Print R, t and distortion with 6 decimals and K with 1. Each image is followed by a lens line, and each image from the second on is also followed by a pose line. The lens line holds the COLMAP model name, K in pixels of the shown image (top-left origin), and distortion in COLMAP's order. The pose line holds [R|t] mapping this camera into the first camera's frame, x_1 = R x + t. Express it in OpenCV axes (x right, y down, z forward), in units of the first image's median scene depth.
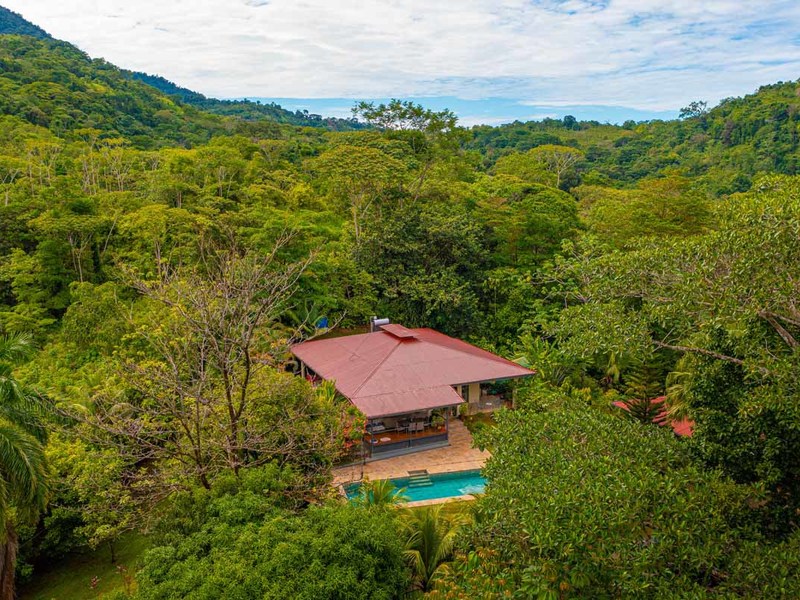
lens RADIAL K [[705.6, 0, 400.0], [0, 705.6, 300.0], [0, 0, 1]] dist [0.008358, 0.013707]
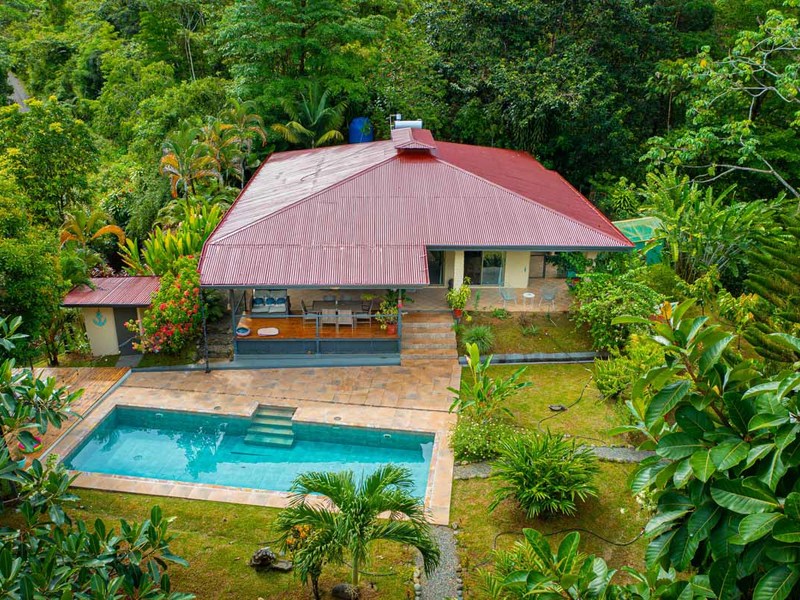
lens RADIAL K [[705.6, 0, 400.0], [0, 705.6, 300.0], [0, 0, 1]] dist [0.008358, 0.013707]
pose [[0.919822, 0.163998, -0.356416, 0.230089], [-0.086298, 0.970768, 0.223967, 0.048473], [0.382728, -0.175252, 0.907087, 0.534385]]
